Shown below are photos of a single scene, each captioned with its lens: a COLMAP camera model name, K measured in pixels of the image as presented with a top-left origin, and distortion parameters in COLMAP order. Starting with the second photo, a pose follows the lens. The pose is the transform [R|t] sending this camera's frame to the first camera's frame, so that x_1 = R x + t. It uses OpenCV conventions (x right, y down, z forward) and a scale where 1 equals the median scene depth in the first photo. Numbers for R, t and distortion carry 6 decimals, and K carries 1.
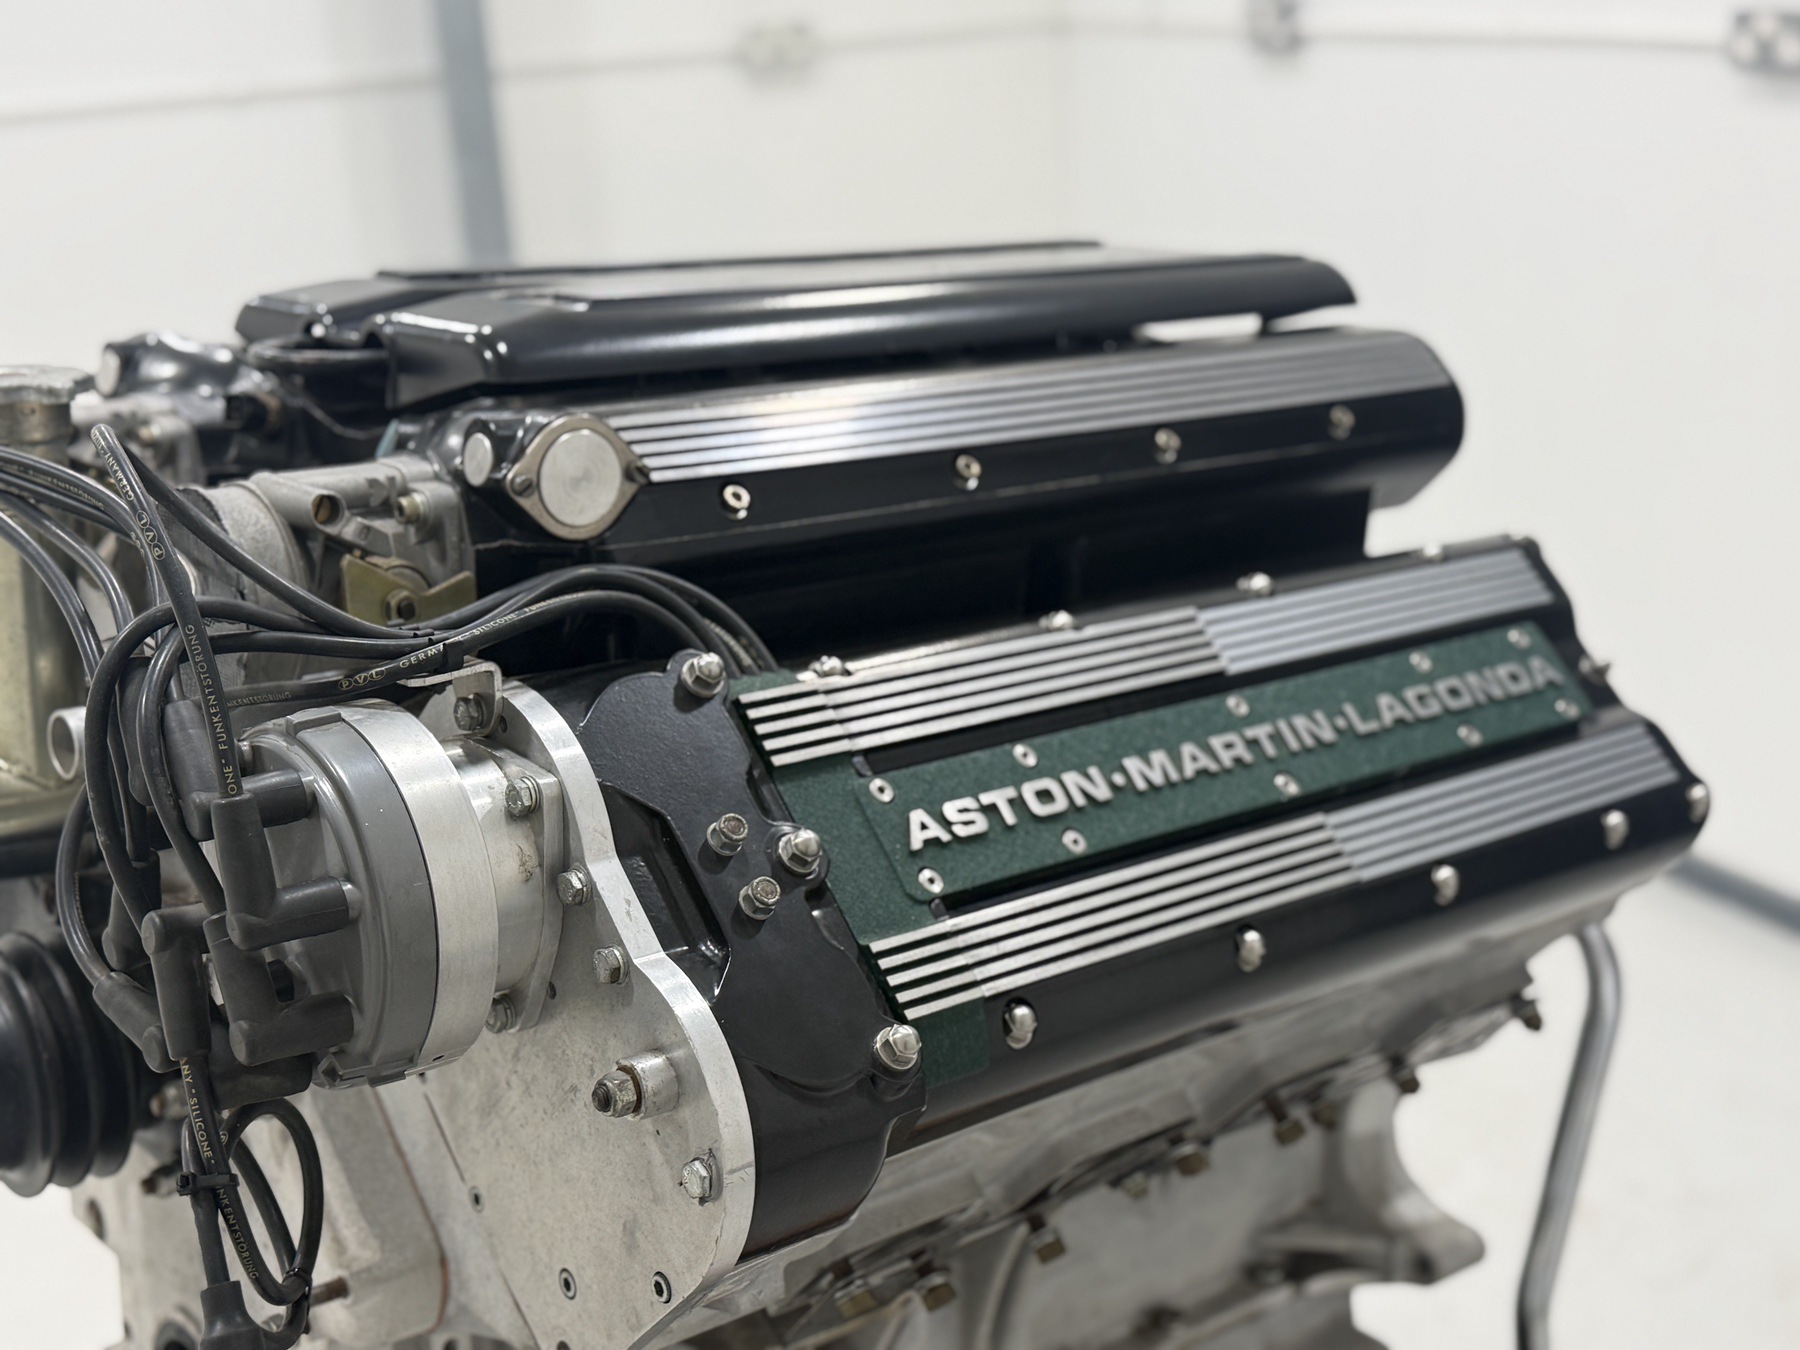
lens RADIAL K [[2427.4, 0, 900.0], [0, 2427.4, 675.0], [0, 0, 1]] dist [0.078588, -0.105454]
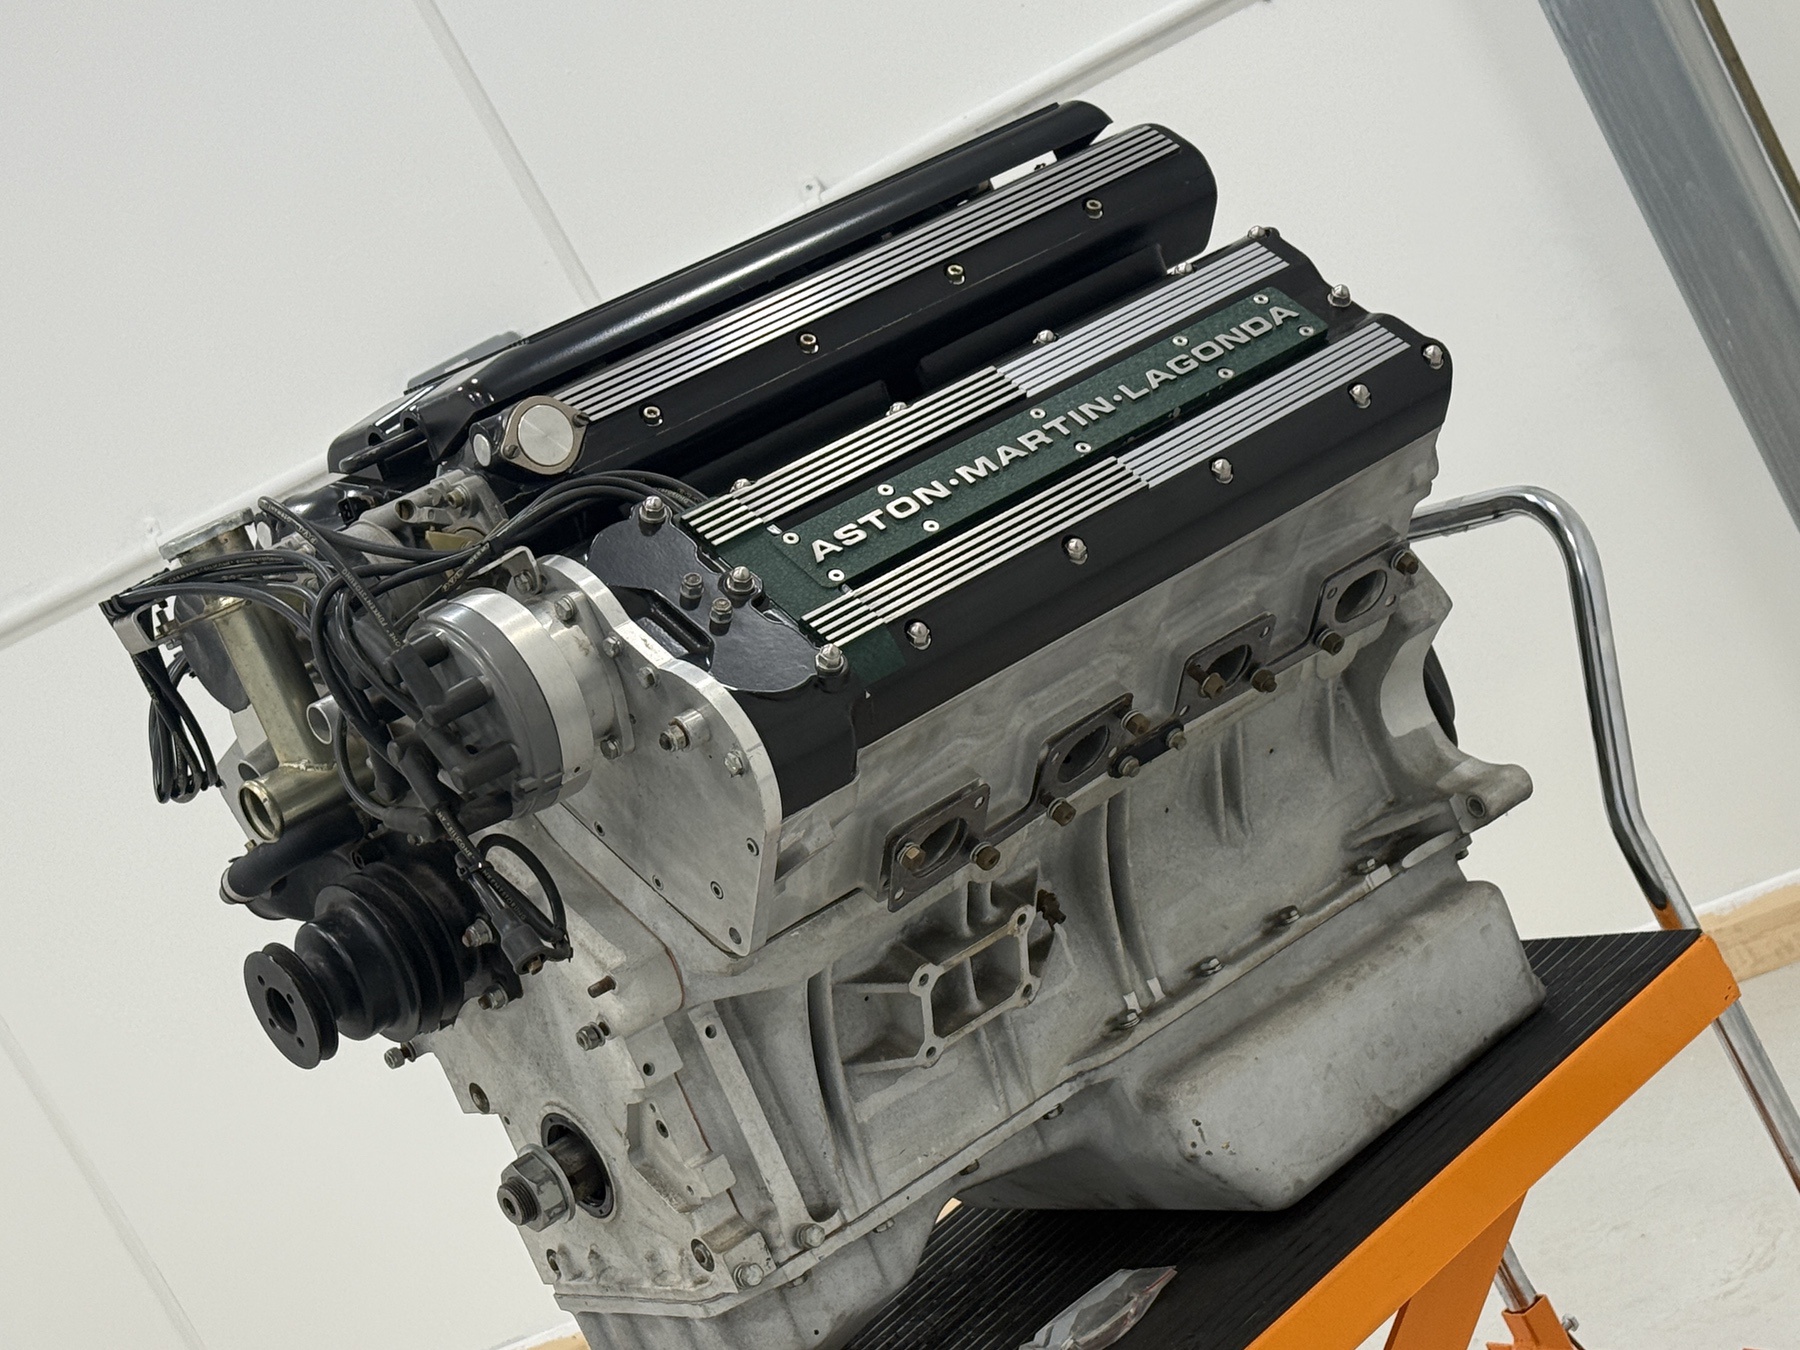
lens RADIAL K [[3472.7, 0, 900.0], [0, 3472.7, 675.0], [0, 0, 1]] dist [0.145208, 0.179347]
pose [[0.910272, -0.391504, -0.134645, 0.310542], [0.379255, 0.918960, -0.108070, 0.381942], [0.166043, 0.047308, 0.984983, -1.136177]]
